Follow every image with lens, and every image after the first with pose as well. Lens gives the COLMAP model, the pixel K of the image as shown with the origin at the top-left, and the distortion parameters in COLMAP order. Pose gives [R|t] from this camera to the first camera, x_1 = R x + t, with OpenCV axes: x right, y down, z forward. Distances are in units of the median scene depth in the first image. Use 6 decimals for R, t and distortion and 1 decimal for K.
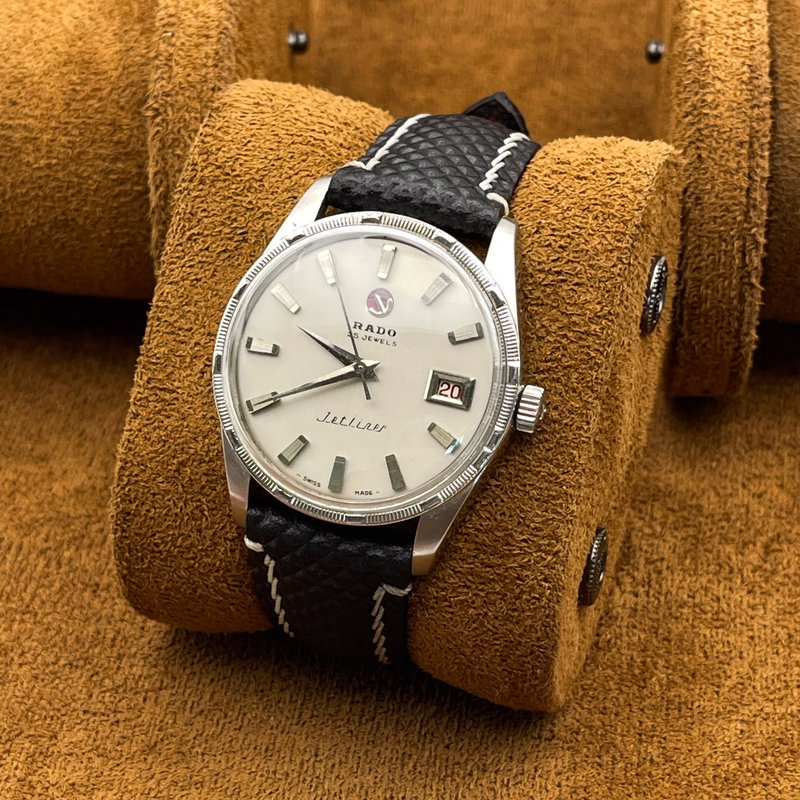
lens RADIAL K [[1728.7, 0, 399.2], [0, 1728.7, 404.9], [0, 0, 1]] dist [0.091800, 0.000000]
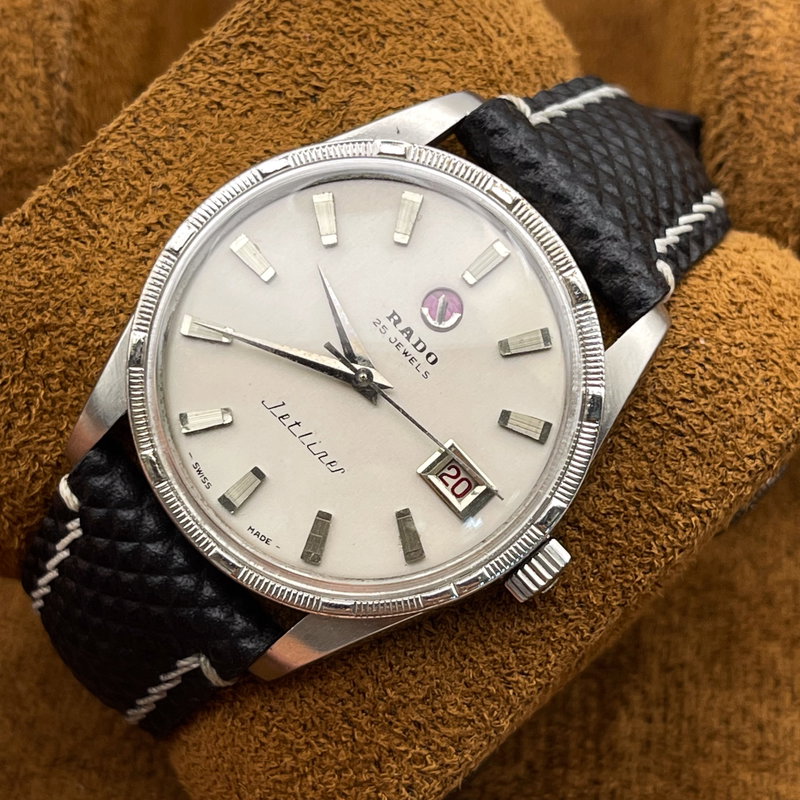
lens RADIAL K [[1728.7, 0, 404.9], [0, 1728.7, 395.6], [0, 0, 1]] dist [0.091800, 0.000000]
pose [[0.815875, 0.556670, 0.156420, -0.105511], [-0.567345, 0.822910, 0.030642, -0.043428], [-0.111662, -0.113744, 0.987215, 0.343186]]
